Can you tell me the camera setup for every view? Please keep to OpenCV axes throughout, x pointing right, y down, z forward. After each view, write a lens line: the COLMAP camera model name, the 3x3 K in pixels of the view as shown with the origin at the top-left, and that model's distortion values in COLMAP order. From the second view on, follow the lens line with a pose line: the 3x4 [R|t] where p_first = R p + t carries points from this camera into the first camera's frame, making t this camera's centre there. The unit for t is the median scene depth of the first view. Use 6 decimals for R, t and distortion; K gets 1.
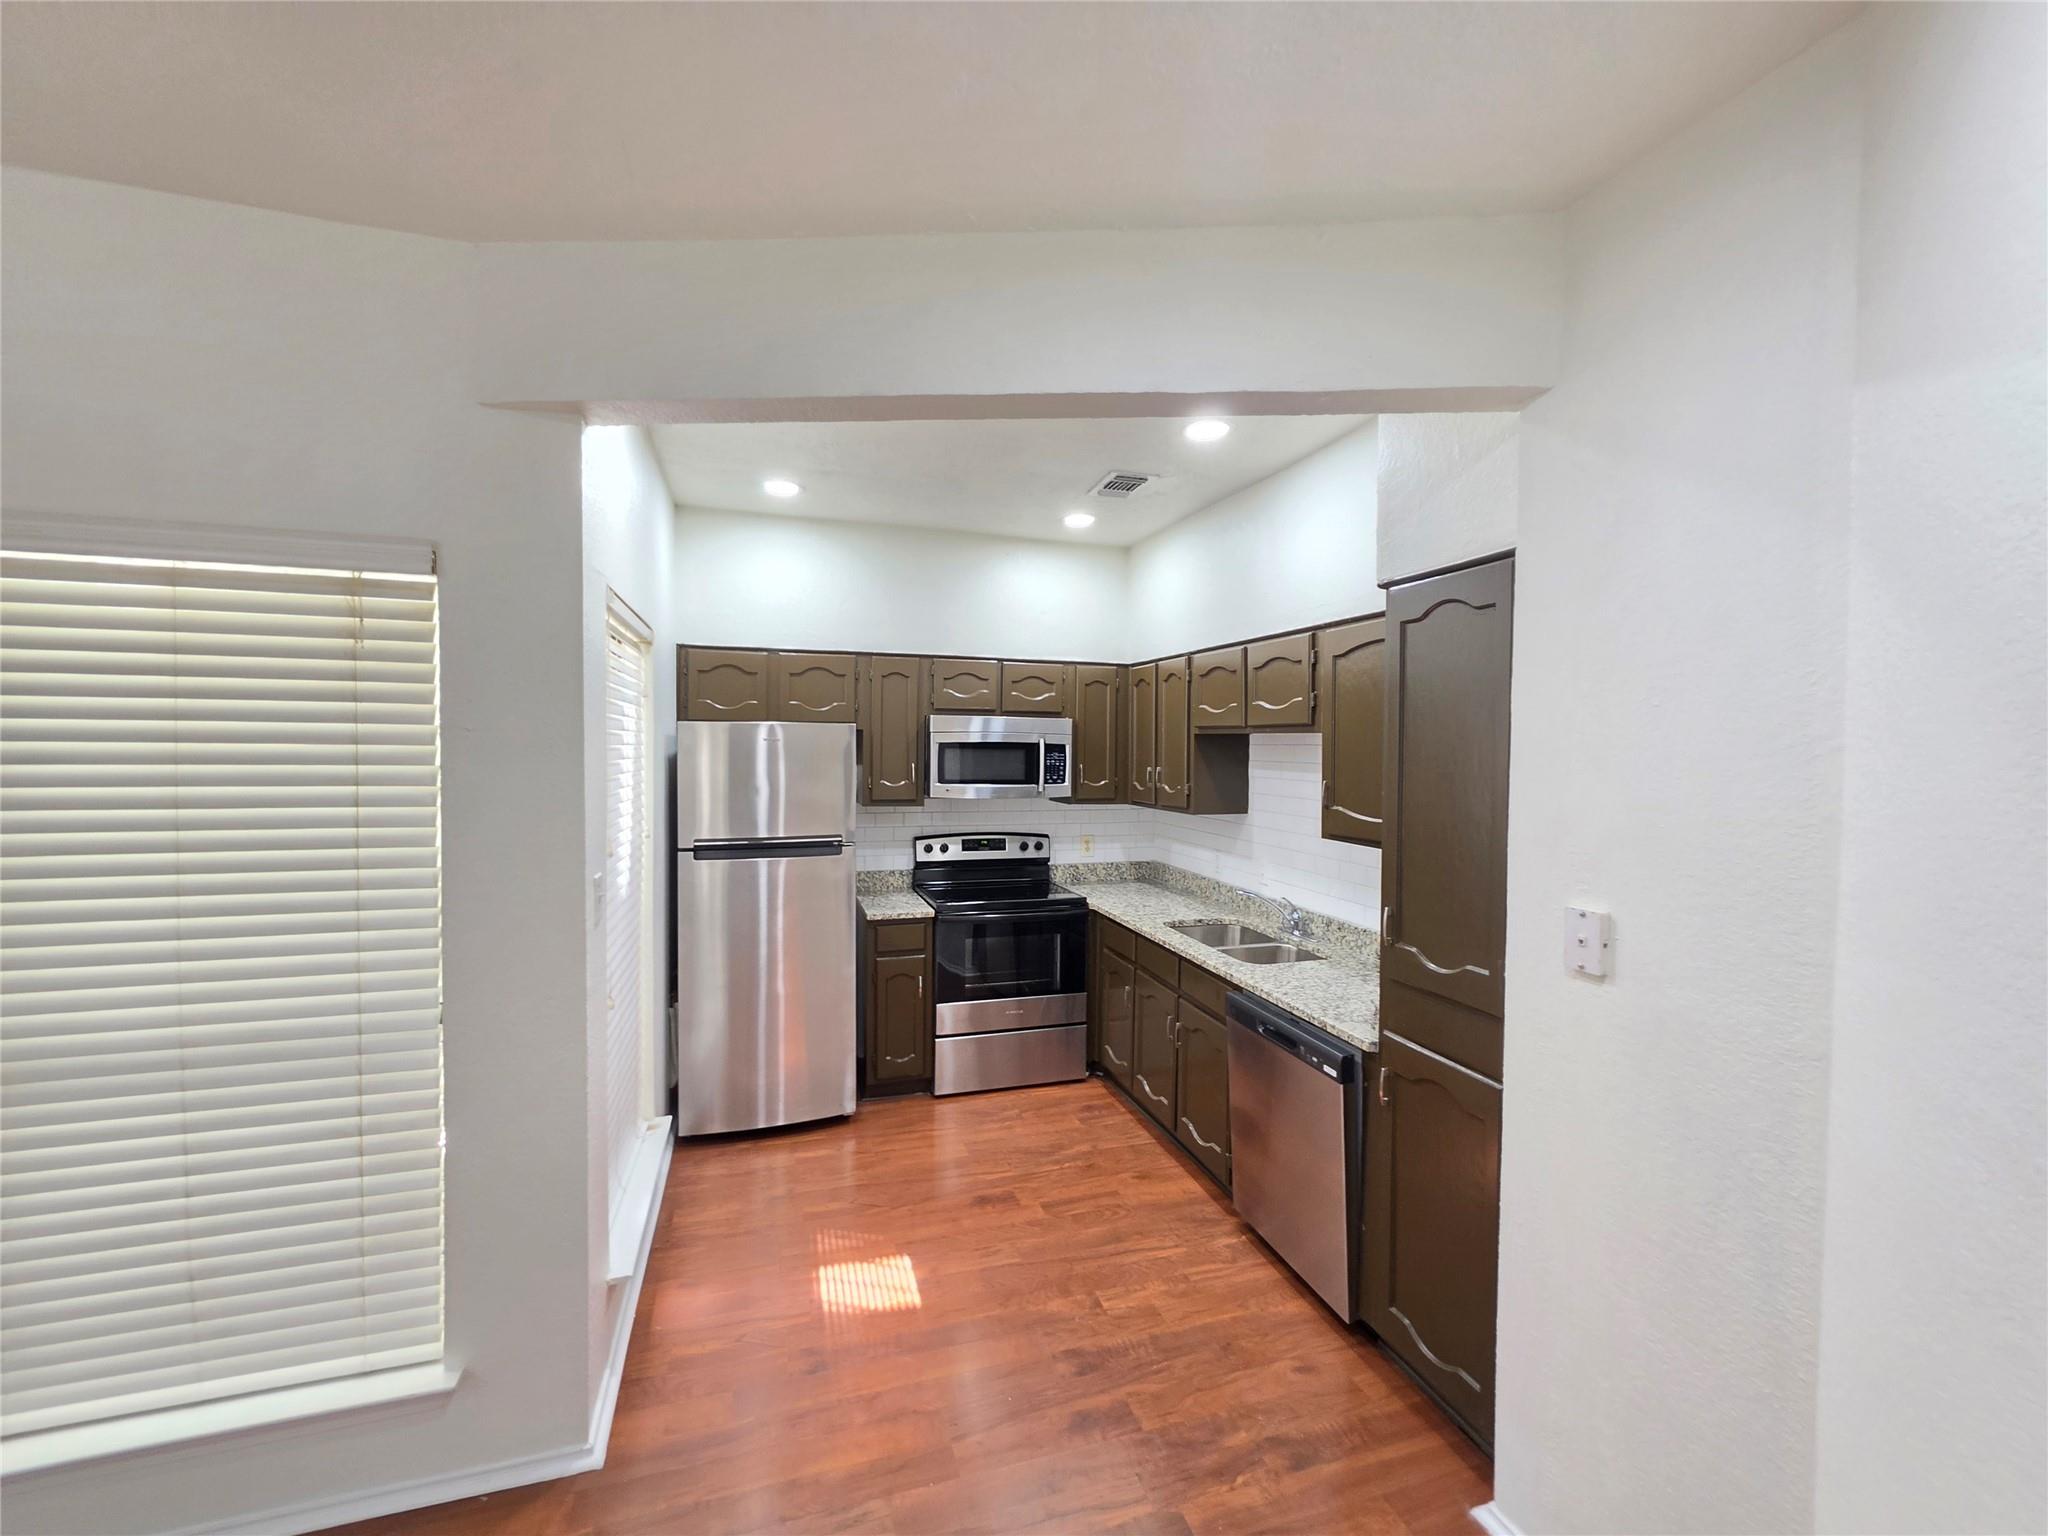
lens RADIAL K [[828.0, 0, 1017.2], [0, 828.0, 766.9], [0, 0, 1]] dist [-0.001353, 0.001080]
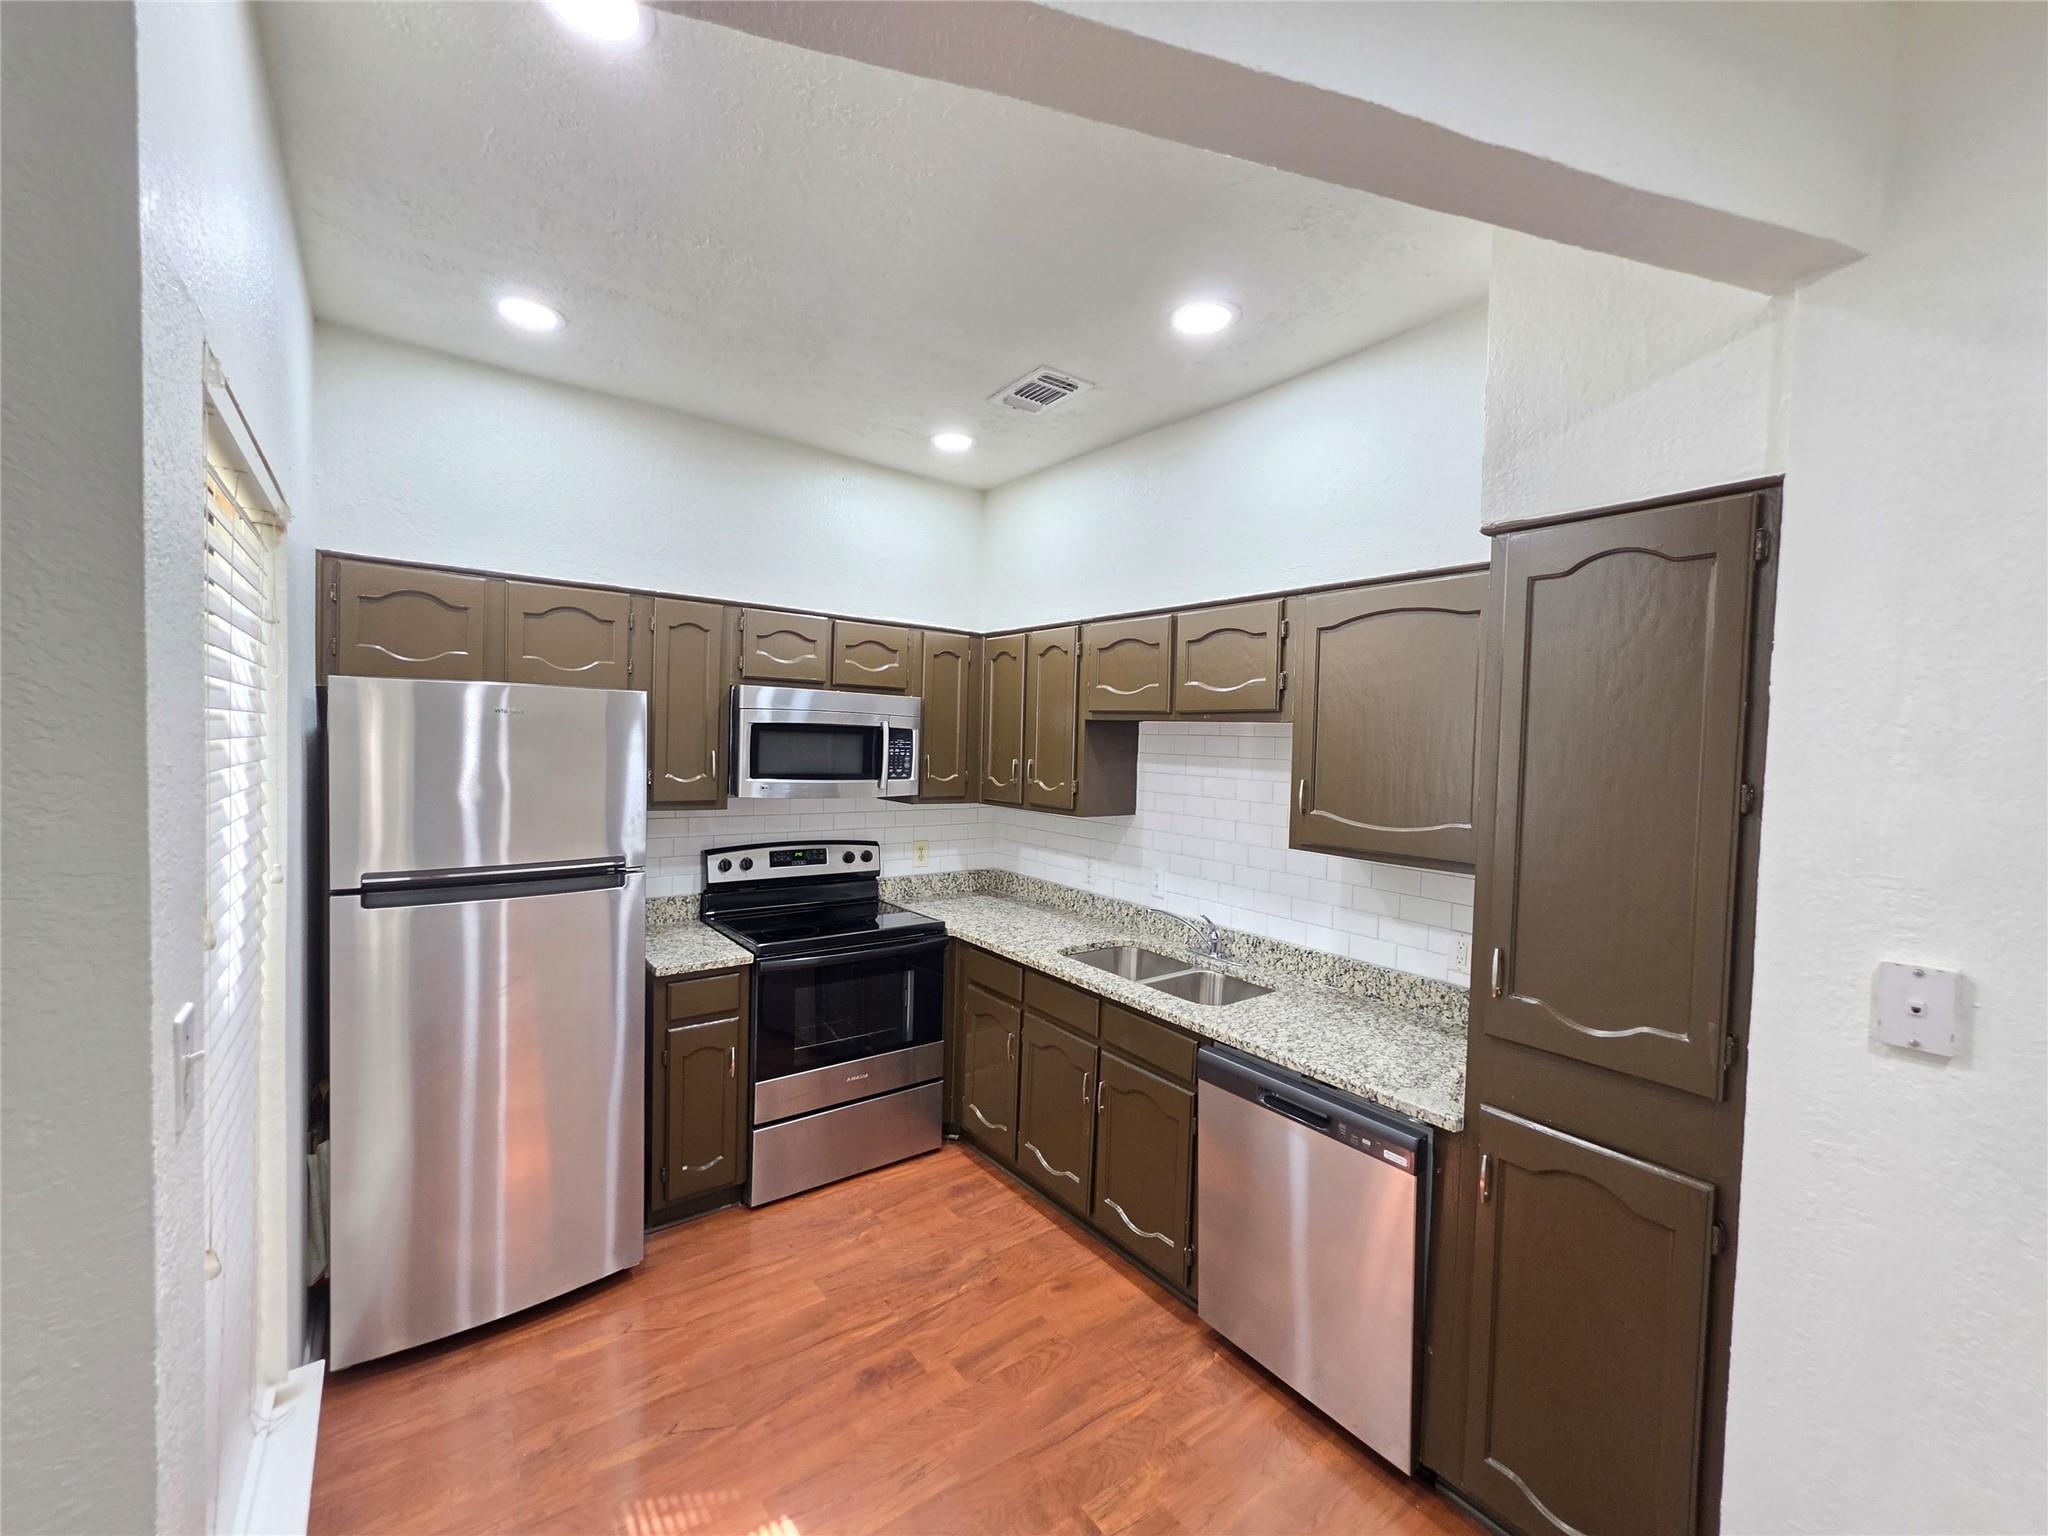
lens RADIAL K [[833.7, 0, 1024.0], [0, 833.7, 768.0], [0, 0, 1]] dist [0.000305, -0.000113]
pose [[0.938521, 0.005855, 0.345173, -0.134697], [-0.011184, 0.999847, 0.013449, -0.002257], [-0.345041, -0.016483, 0.938443, 0.243303]]
